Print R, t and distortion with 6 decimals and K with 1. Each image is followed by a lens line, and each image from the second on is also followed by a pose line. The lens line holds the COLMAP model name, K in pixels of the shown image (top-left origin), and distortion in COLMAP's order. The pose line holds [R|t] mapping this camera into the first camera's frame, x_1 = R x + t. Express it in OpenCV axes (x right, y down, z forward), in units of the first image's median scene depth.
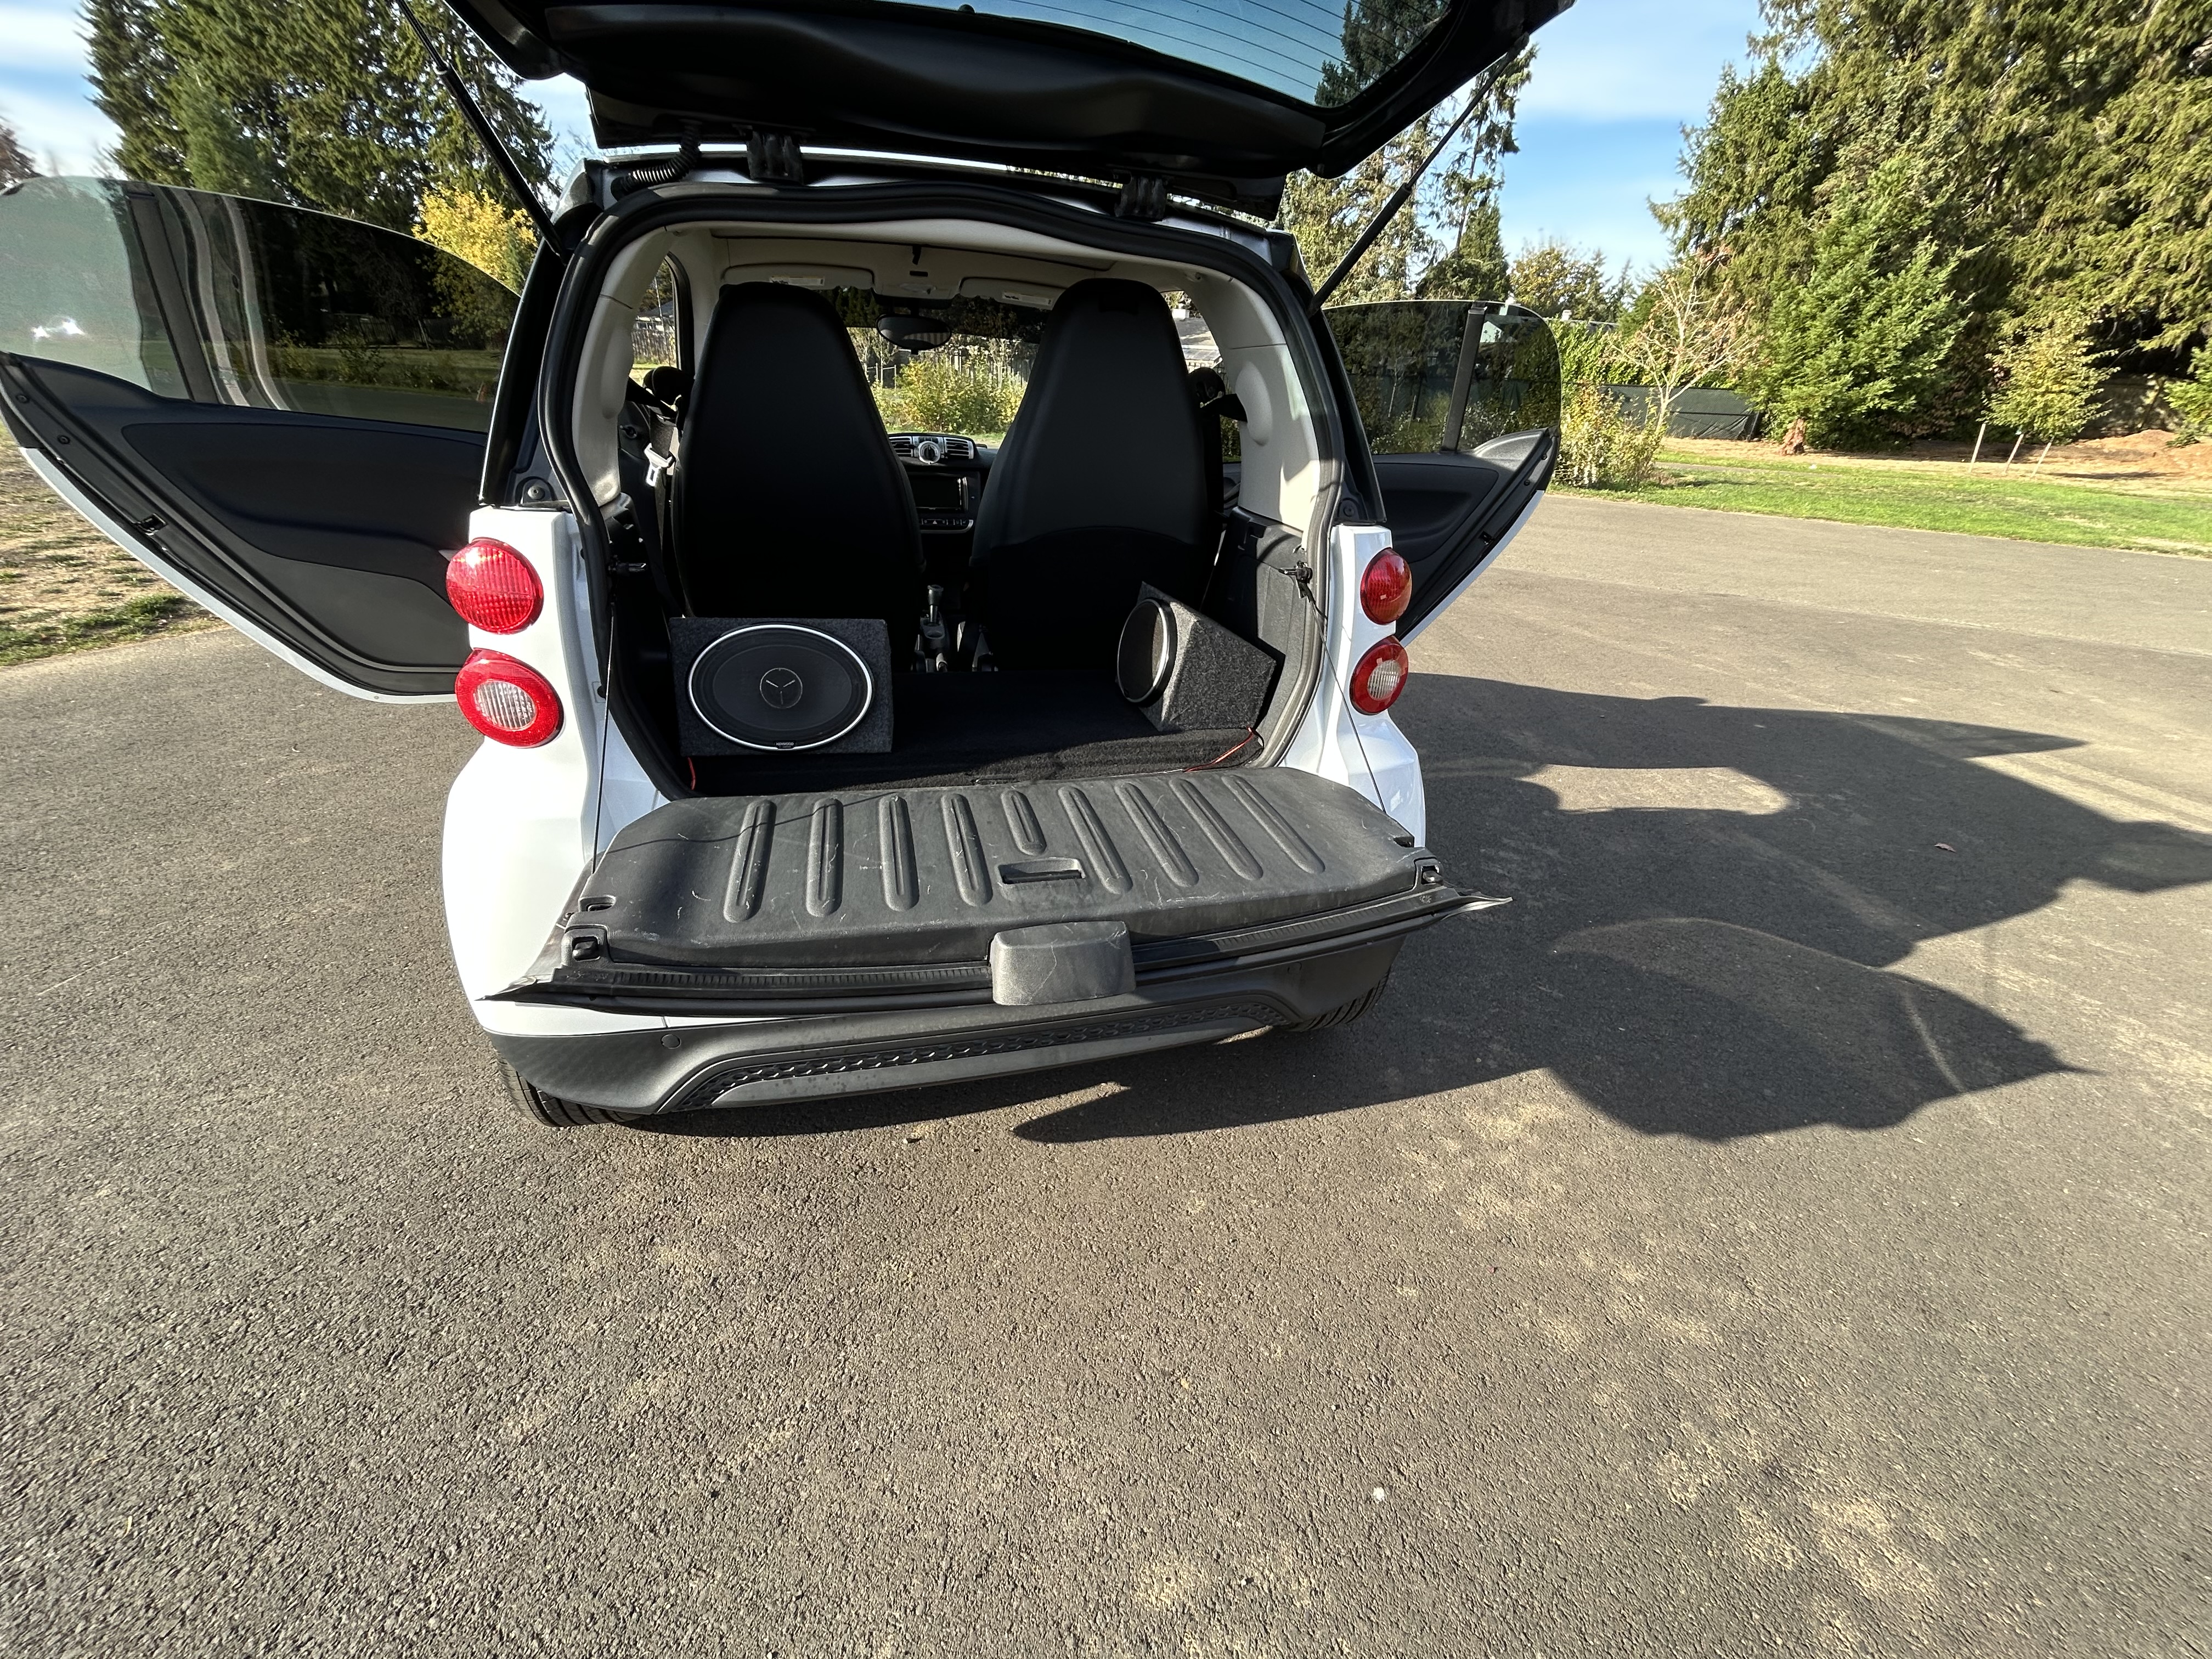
lens RADIAL K [[901.7, 0, 1110.1], [0, 901.7, 835.4], [0, 0, 1]] dist [-0.002132, 0.000430]
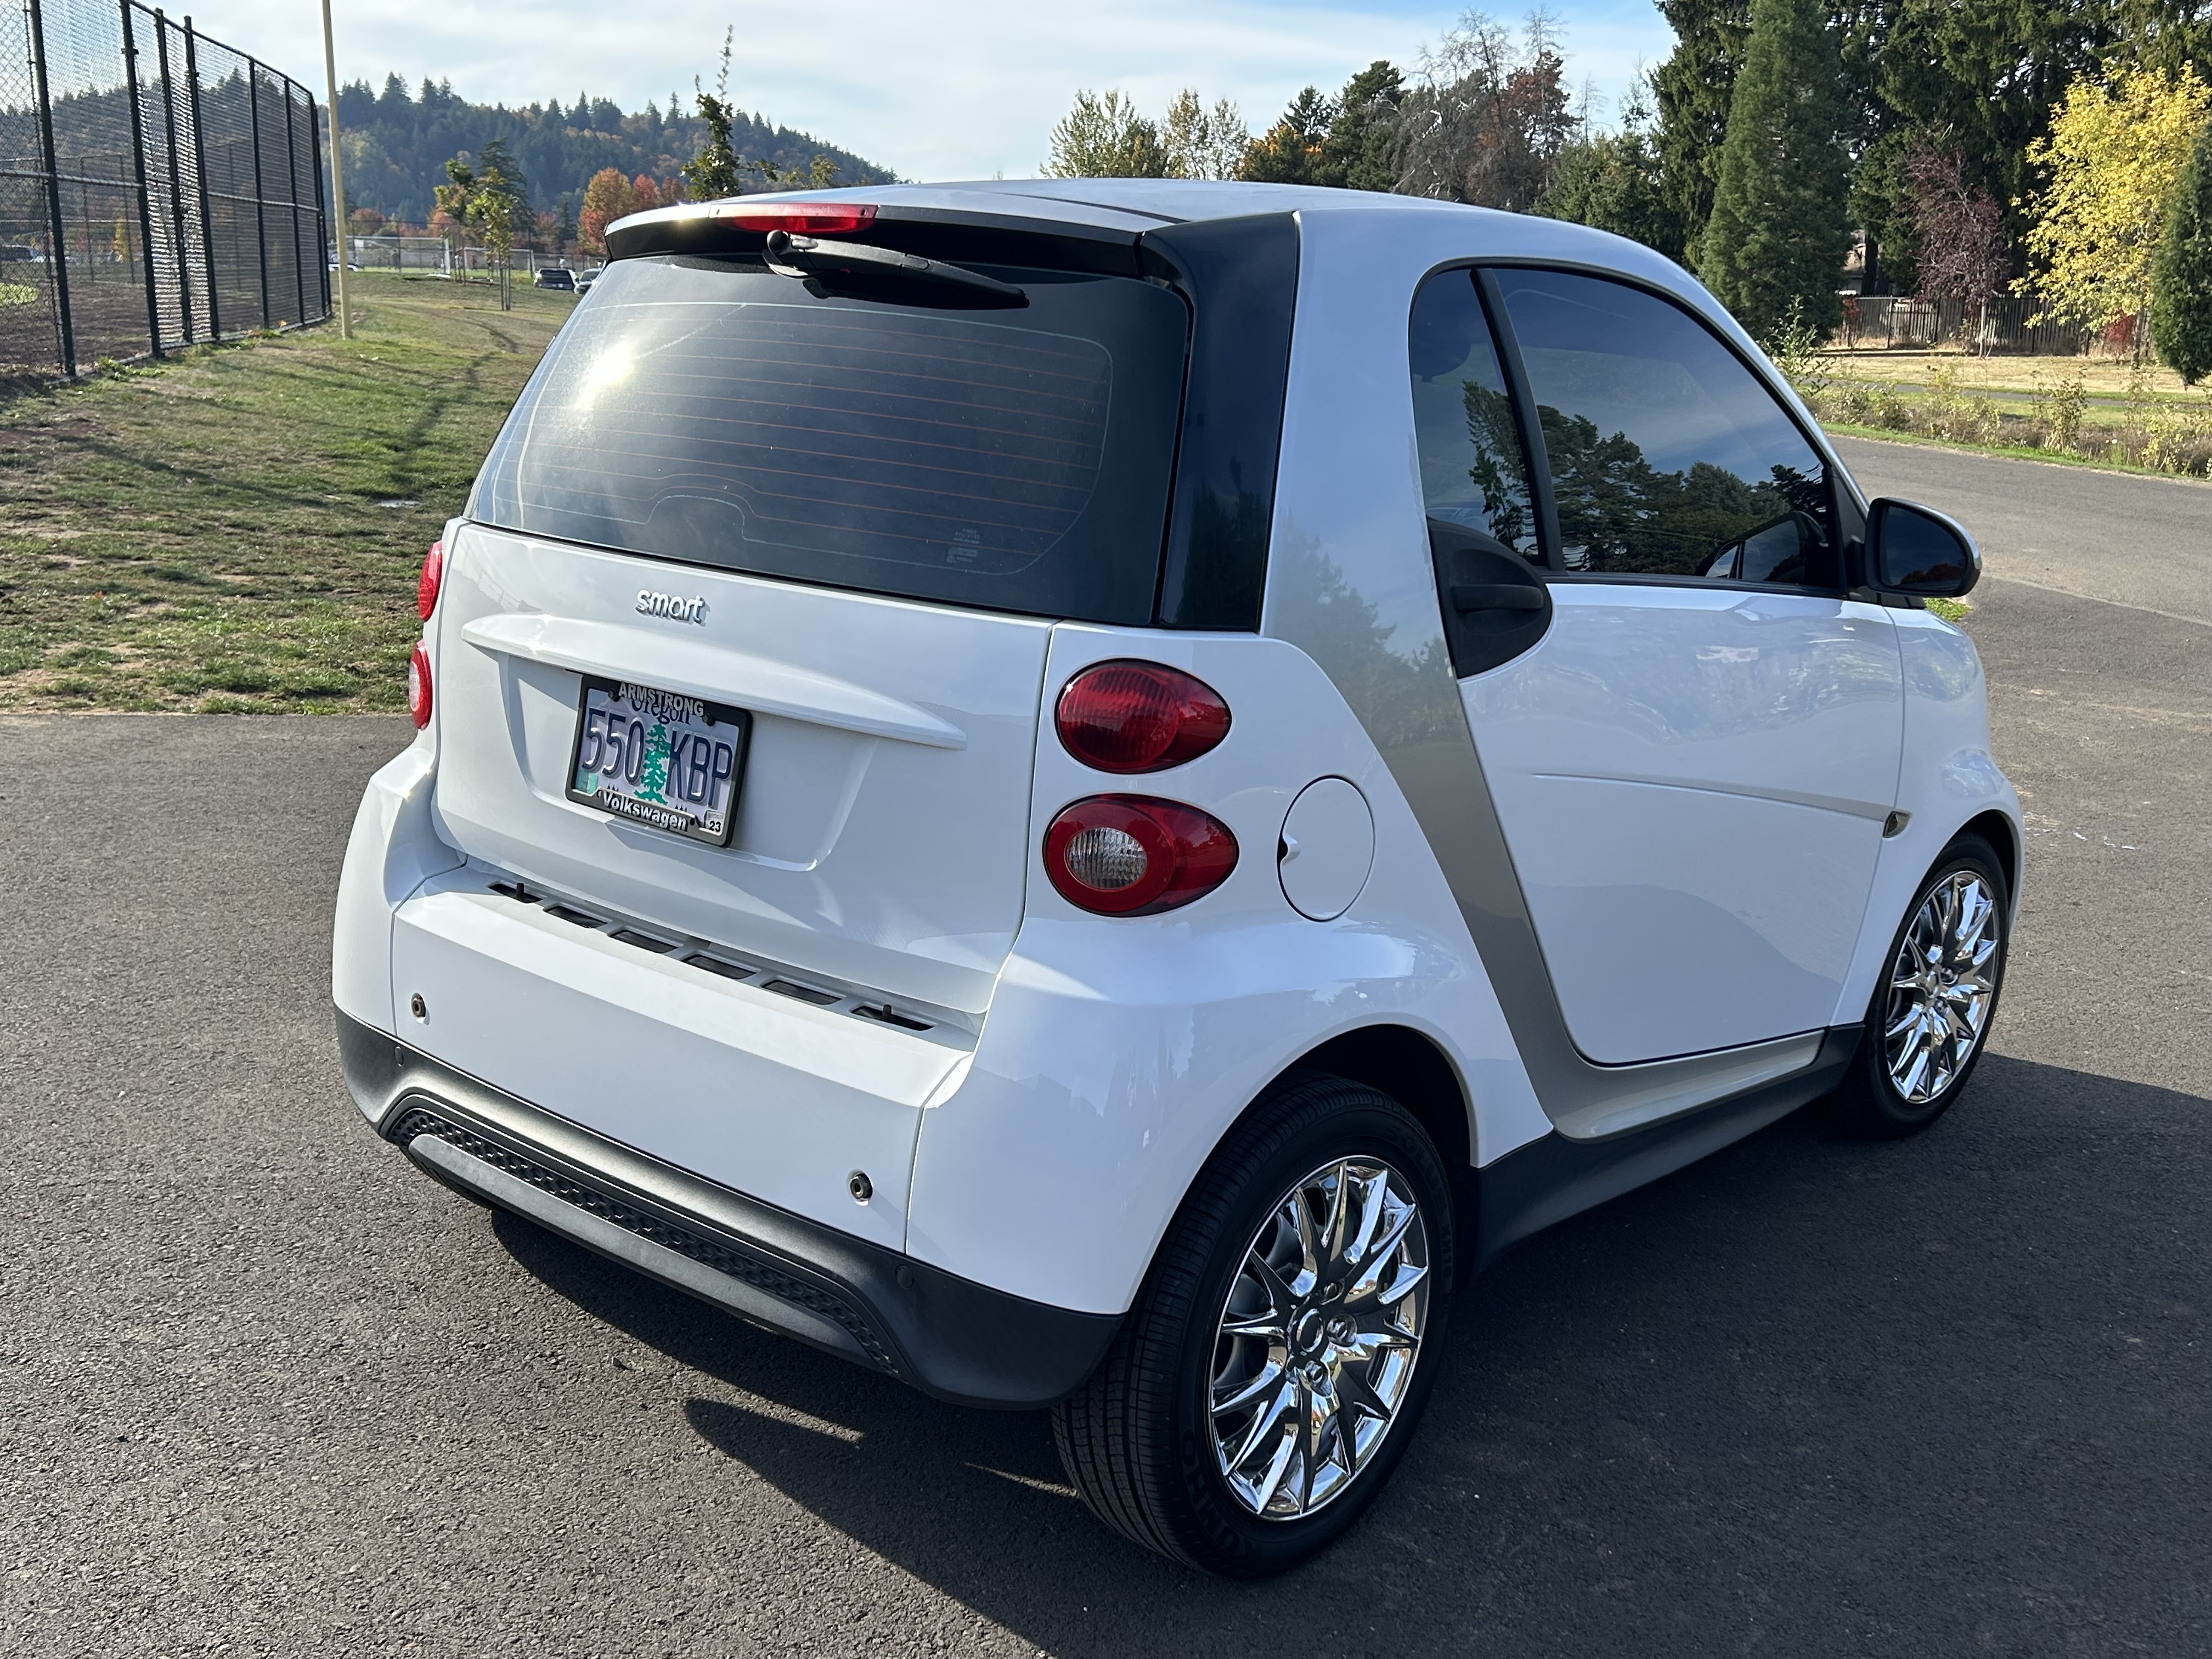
lens RADIAL K [[2247.6, 0, 1110.5], [0, 2247.6, 833.0], [0, 0, 1]] dist [0.019326, 0.000000]
pose [[0.570855, 0.162819, -0.804745, 1.402397], [-0.382979, 0.919785, -0.085576, -0.050601], [0.726259, 0.357052, 0.587420, 0.070760]]
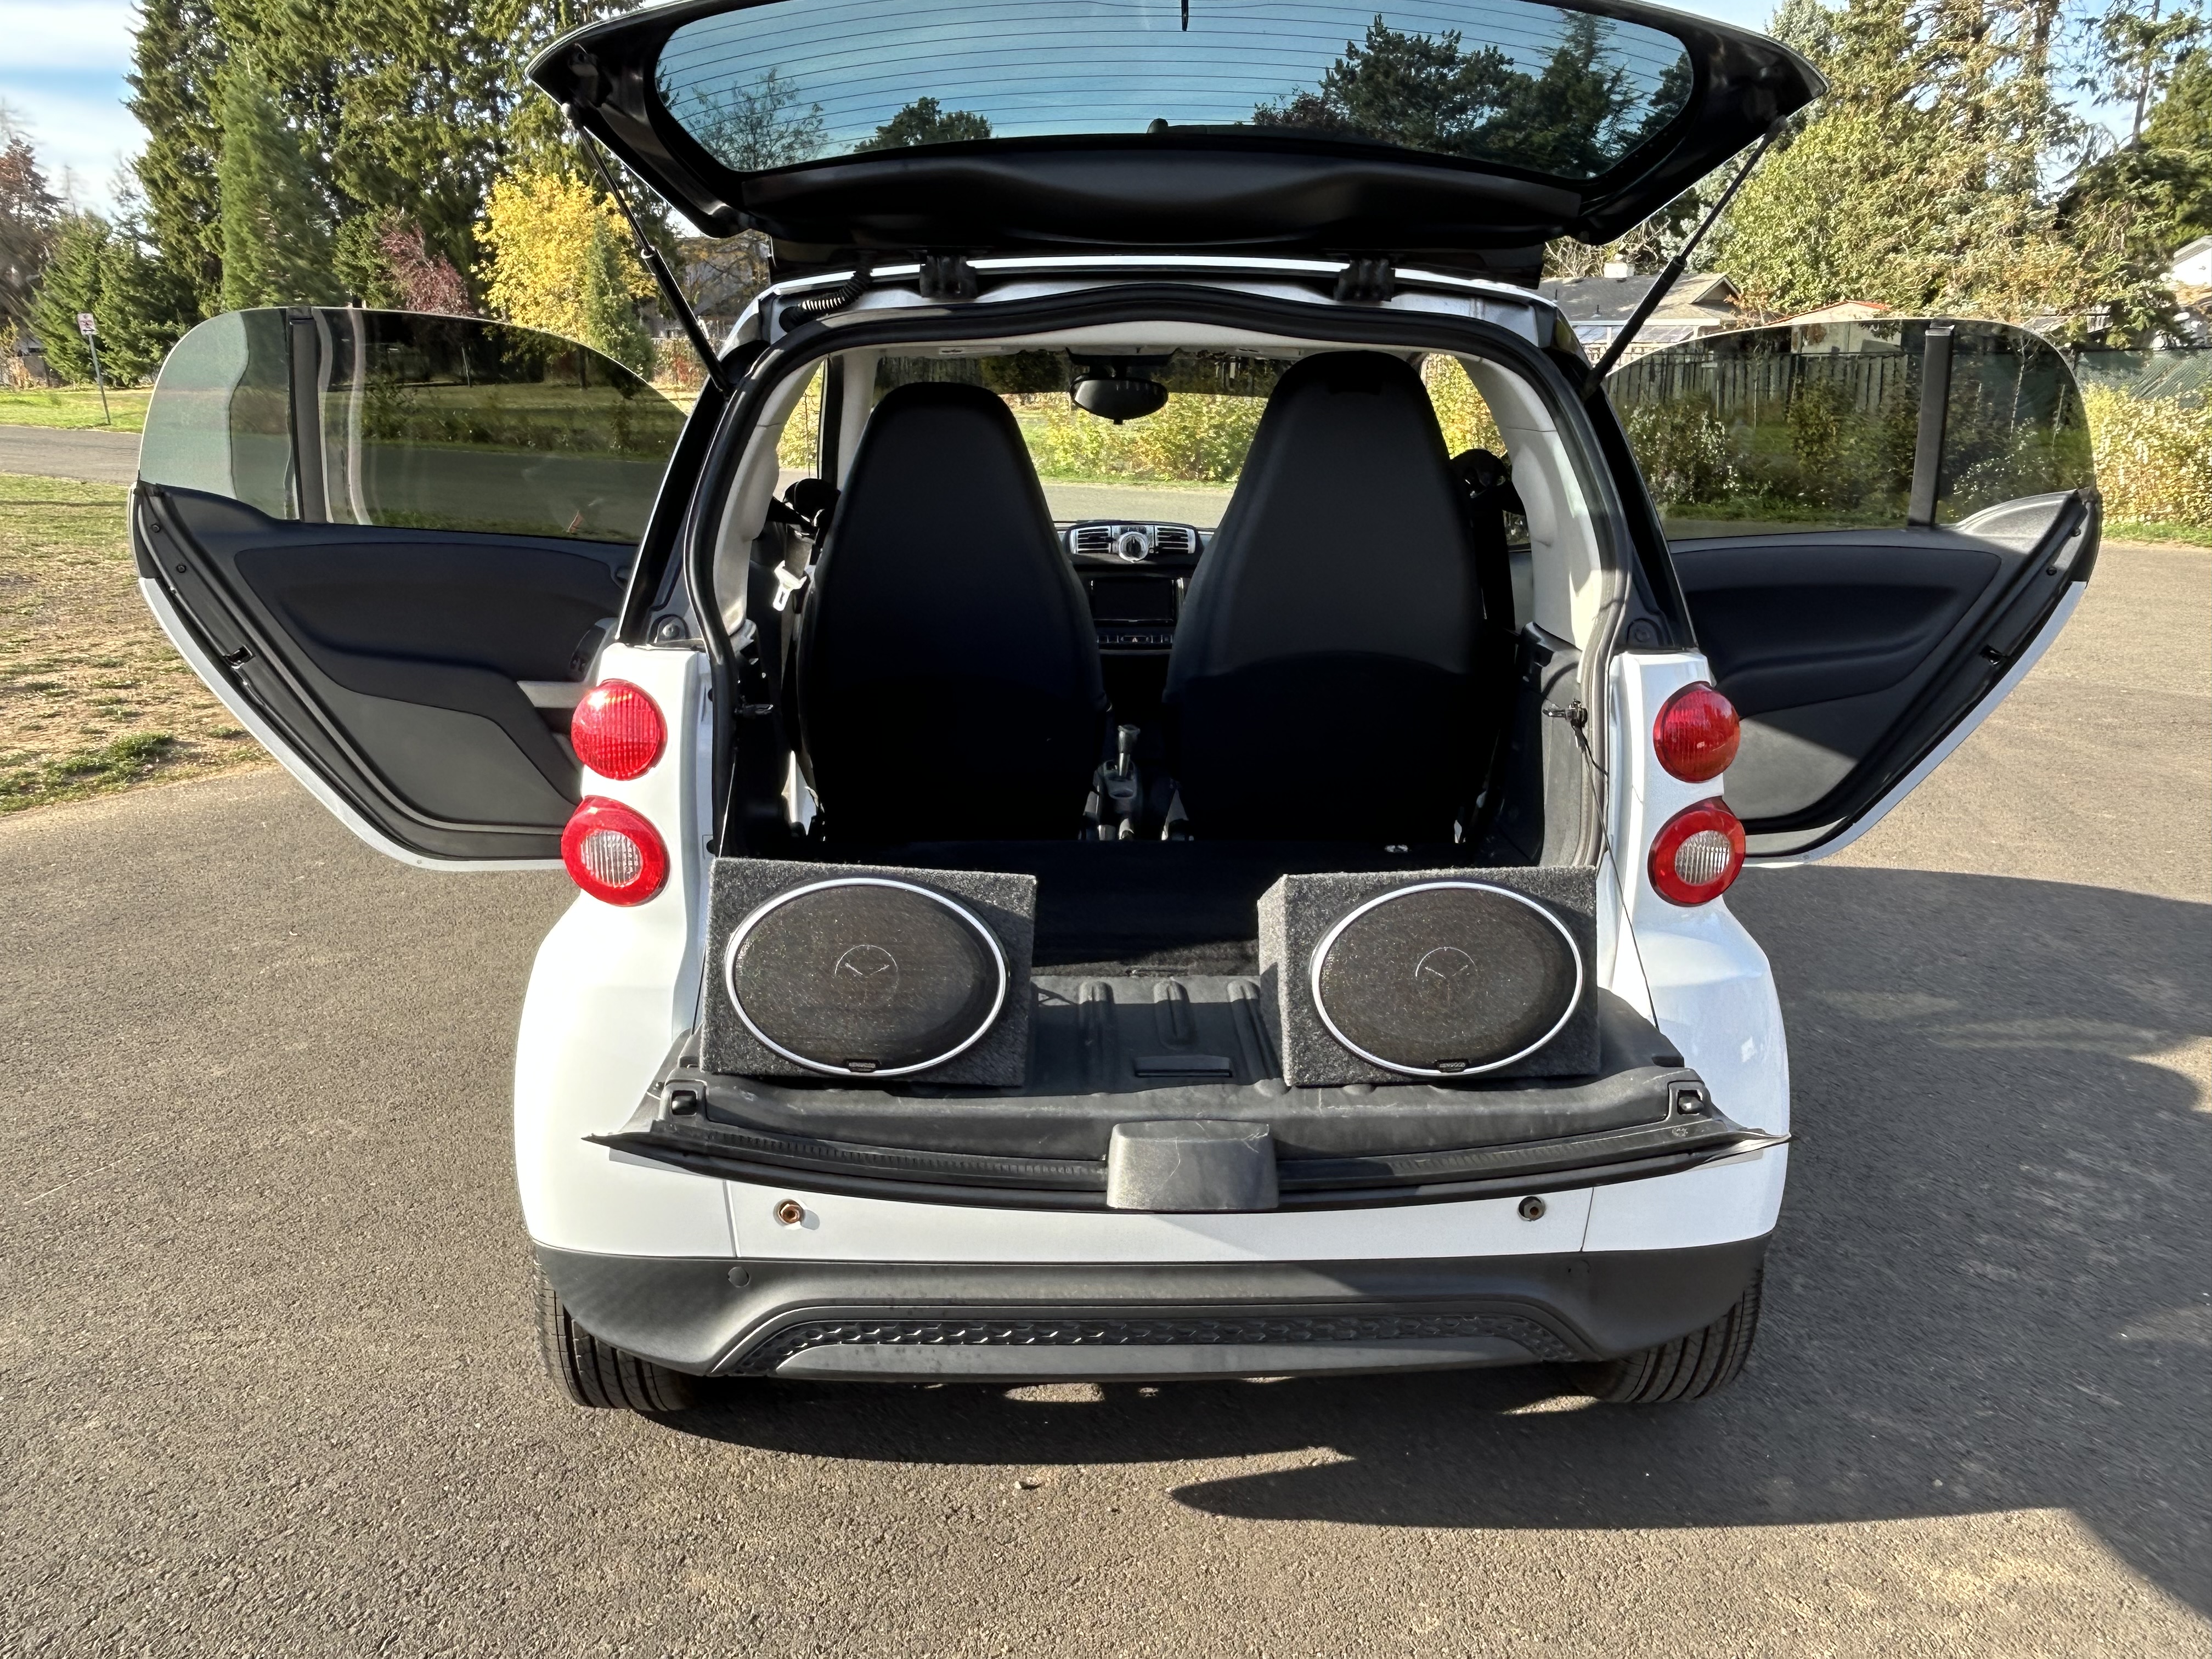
lens RADIAL K [[1631.0, 0, 1096.7], [0, 1631.0, 839.0], [0, 0, 1]] dist [-0.008683, -0.001063]
pose [[0.972238, 0.018847, -0.233234, 0.123548], [-0.064222, 0.979967, -0.188523, 0.078759], [0.225008, 0.198268, 0.953971, -0.311538]]
